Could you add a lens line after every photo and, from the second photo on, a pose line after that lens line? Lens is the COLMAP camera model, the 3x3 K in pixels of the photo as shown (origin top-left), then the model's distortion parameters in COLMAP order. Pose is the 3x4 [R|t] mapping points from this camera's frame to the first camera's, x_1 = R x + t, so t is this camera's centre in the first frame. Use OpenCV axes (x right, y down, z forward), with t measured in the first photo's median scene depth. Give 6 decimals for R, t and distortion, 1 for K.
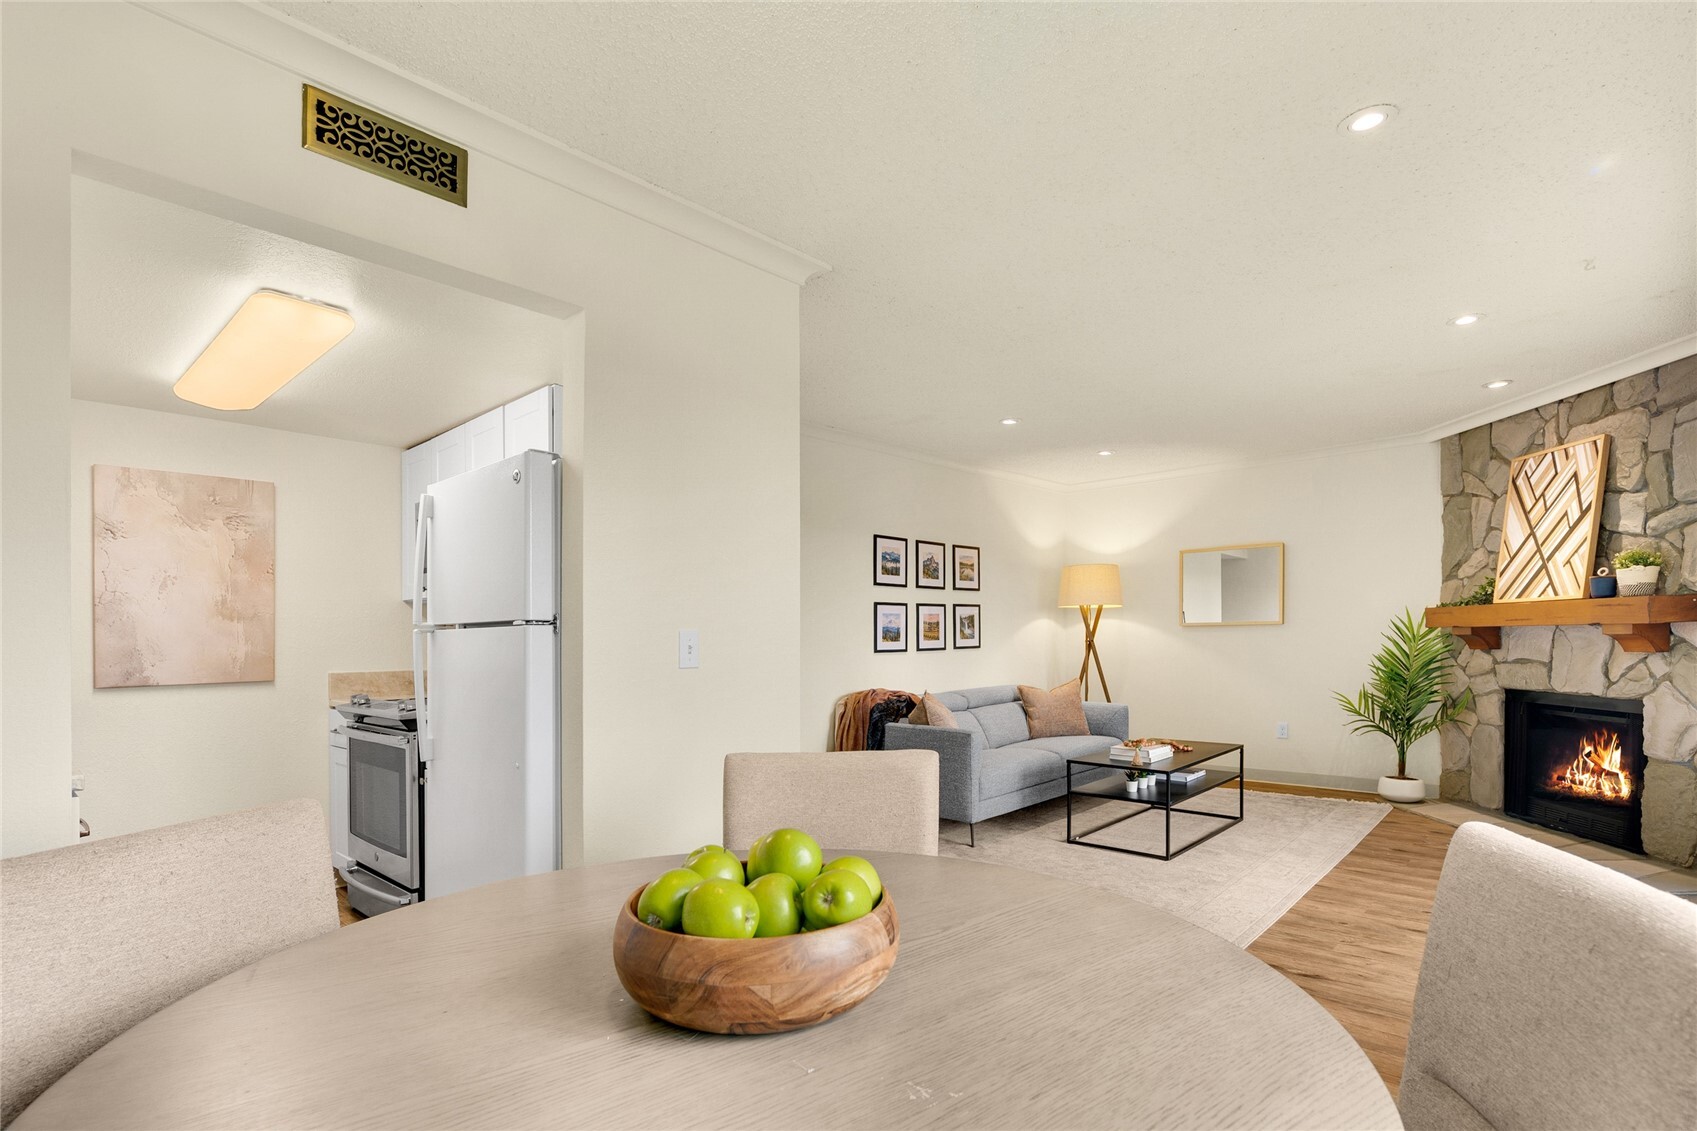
lens RADIAL K [[816.8, 0, 870.3], [0, 816.8, 645.5], [0, 0, 1]] dist [-0.009166, -0.001382]
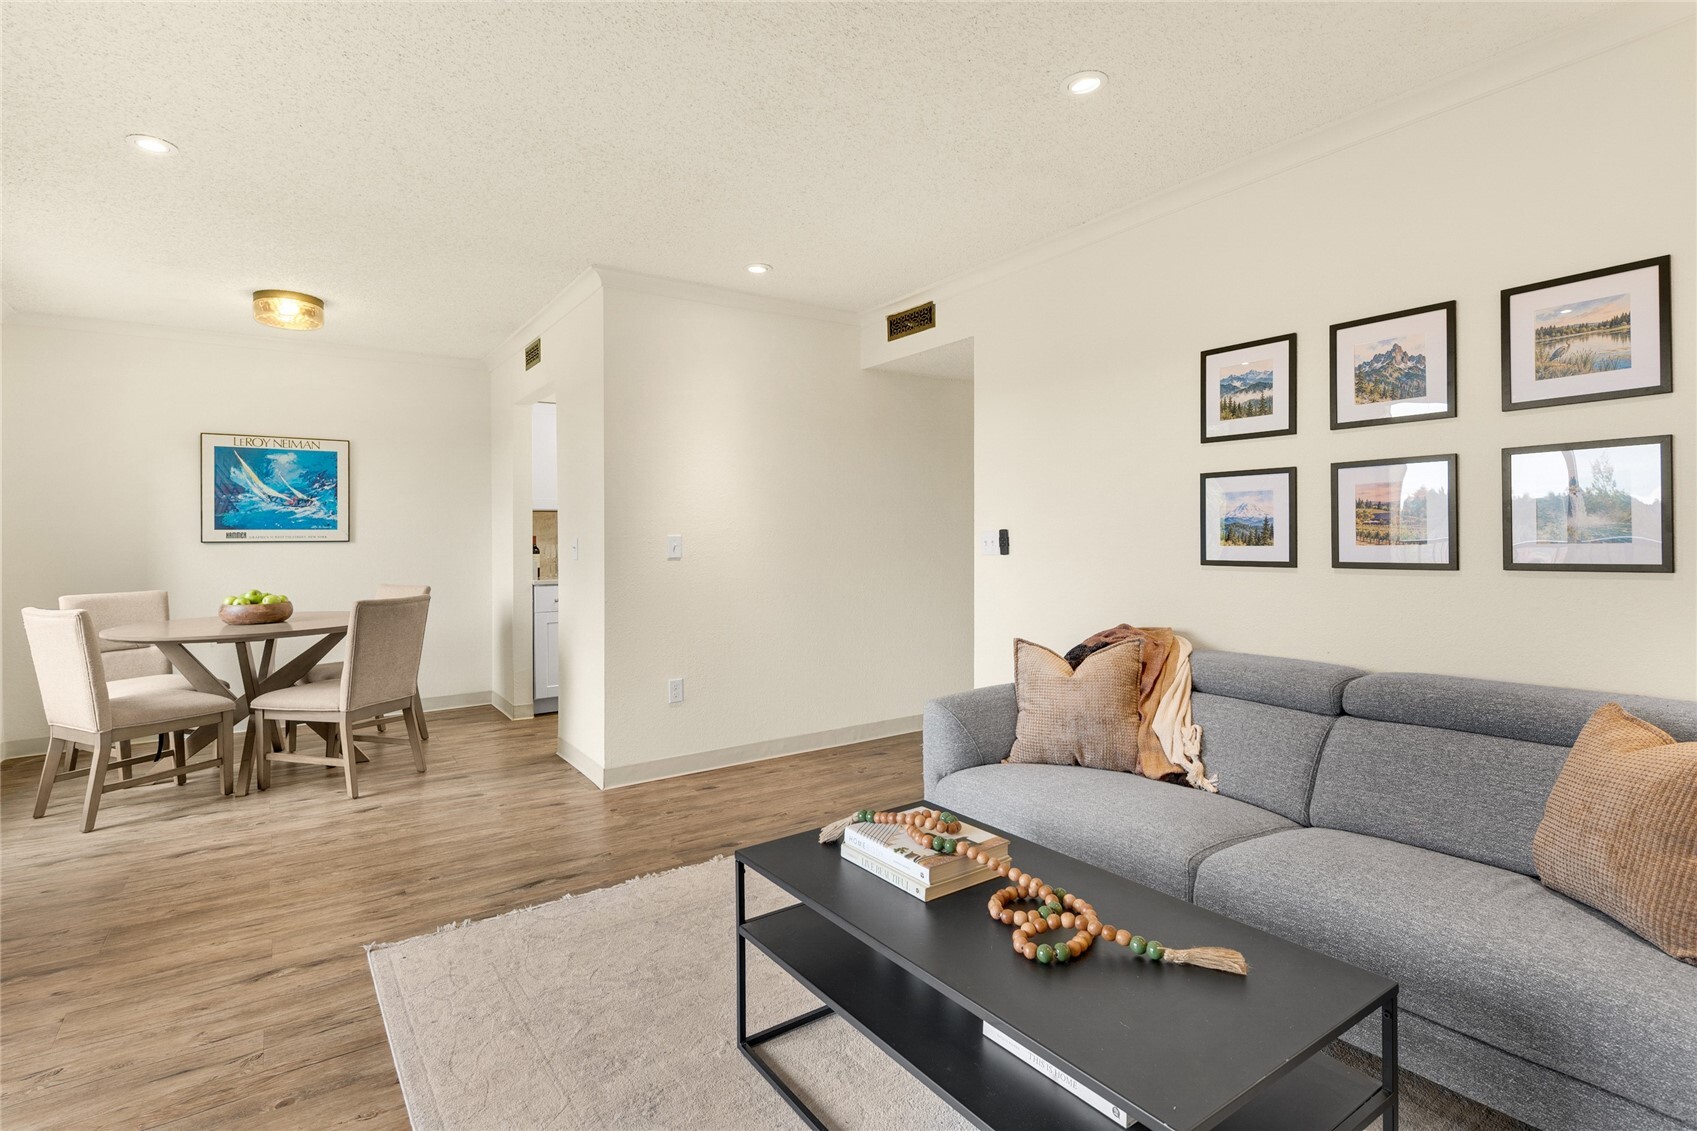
lens RADIAL K [[816.8, 0, 833.9], [0, 816.8, 555.8], [0, 0, 1]] dist [-0.009166, -0.001382]
pose [[-0.228046, 0.038145, -0.972903, 0.520417], [0.006516, 0.999270, 0.037652, -0.017226], [0.973629, 0.002247, -0.228128, 0.764368]]
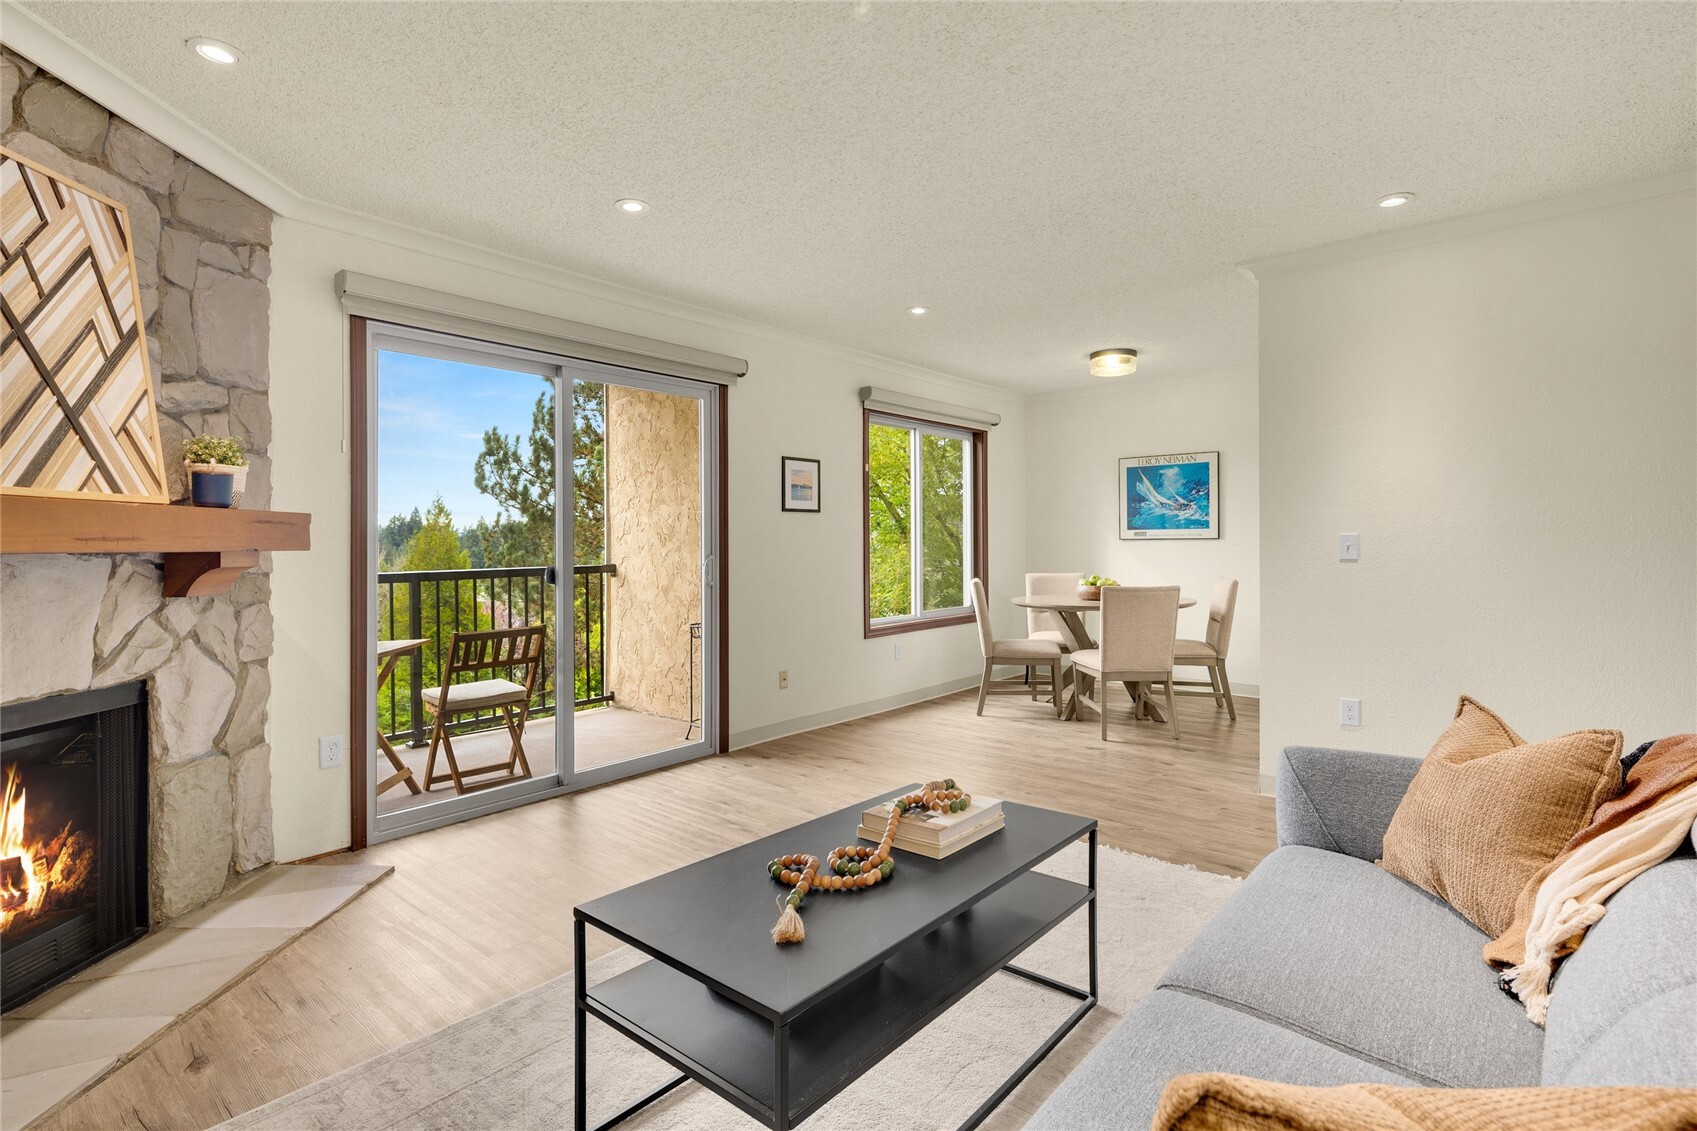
lens RADIAL K [[816.8, 0, 847.0], [0, 816.8, 552.5], [0, 0, 1]] dist [-0.009166, -0.001382]
pose [[-0.999452, 0.025925, -0.020571, 0.288008], [0.025566, 0.999519, 0.017558, -0.015625], [0.021017, 0.017023, -0.999634, 1.037380]]
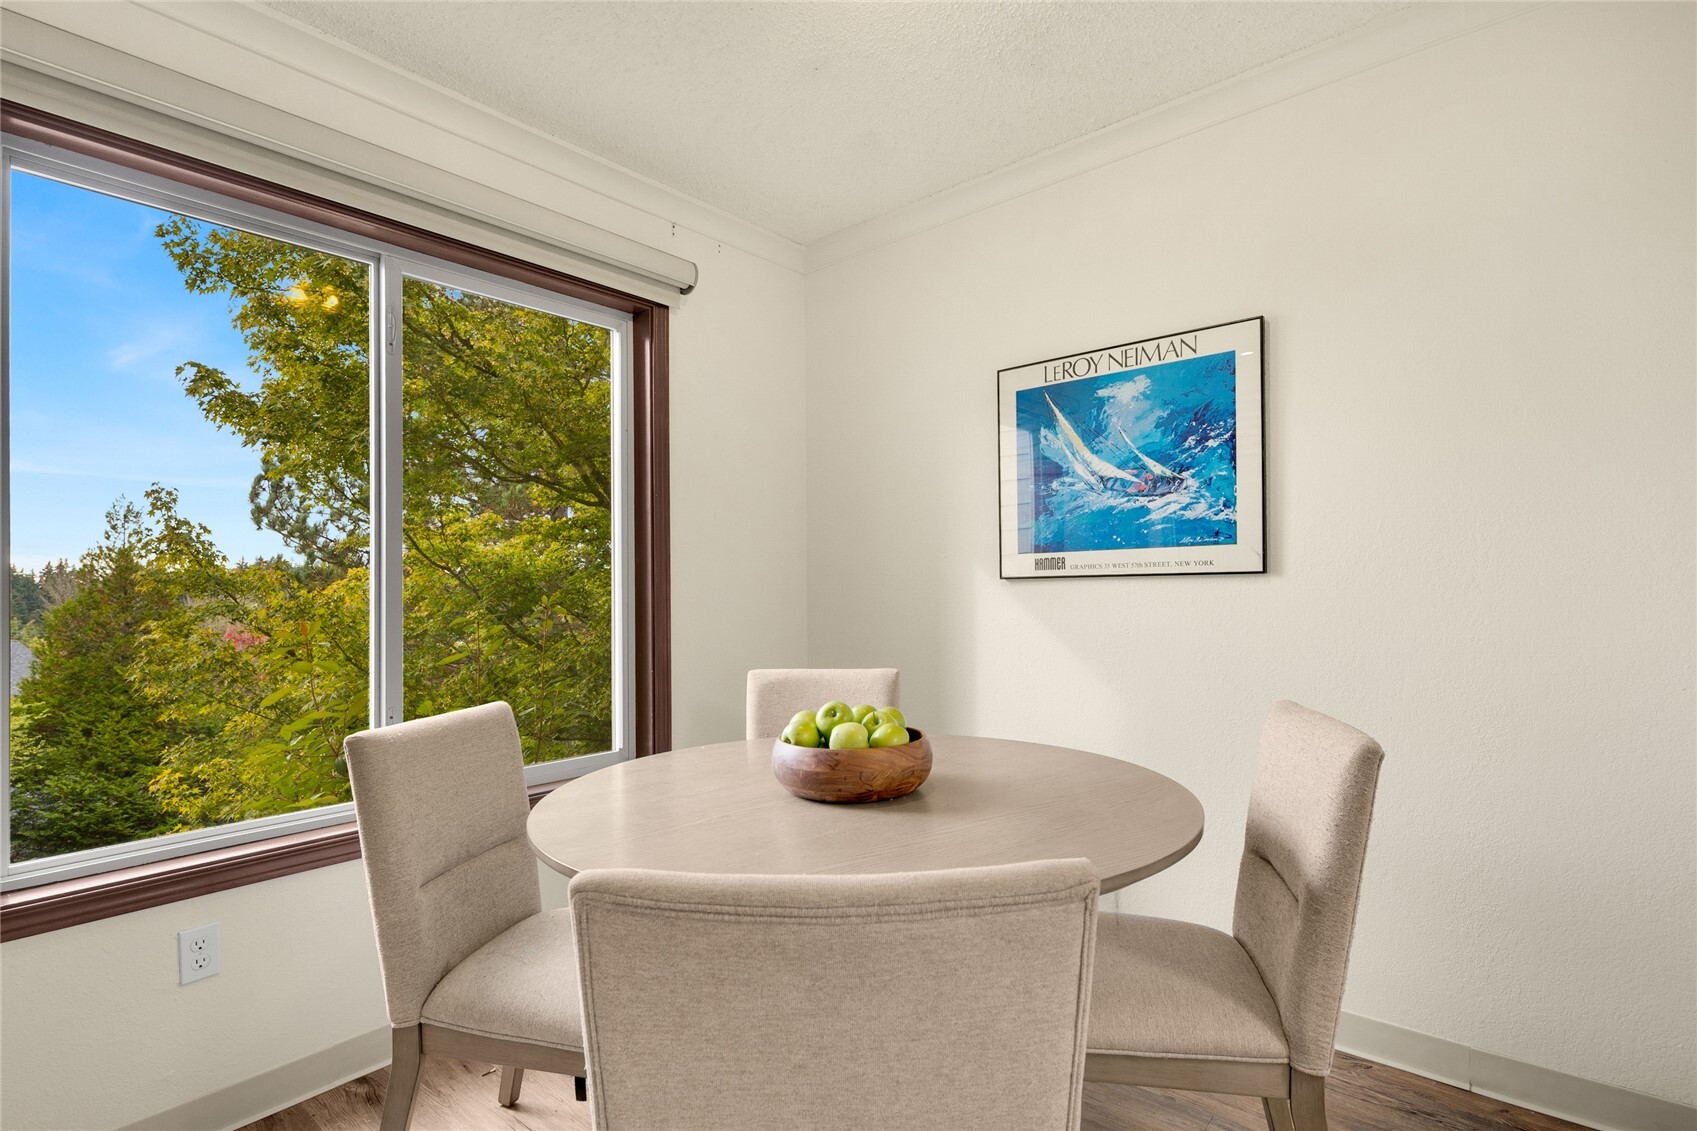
lens RADIAL K [[816.8, 0, 860.0], [0, 816.8, 598.2], [0, 0, 1]] dist [-0.009166, -0.001382]
pose [[-0.998796, 0.029923, -0.038870, 0.012910], [0.029461, 0.999489, 0.012406, -0.002820], [0.039221, 0.011246, -0.999167, 0.423716]]
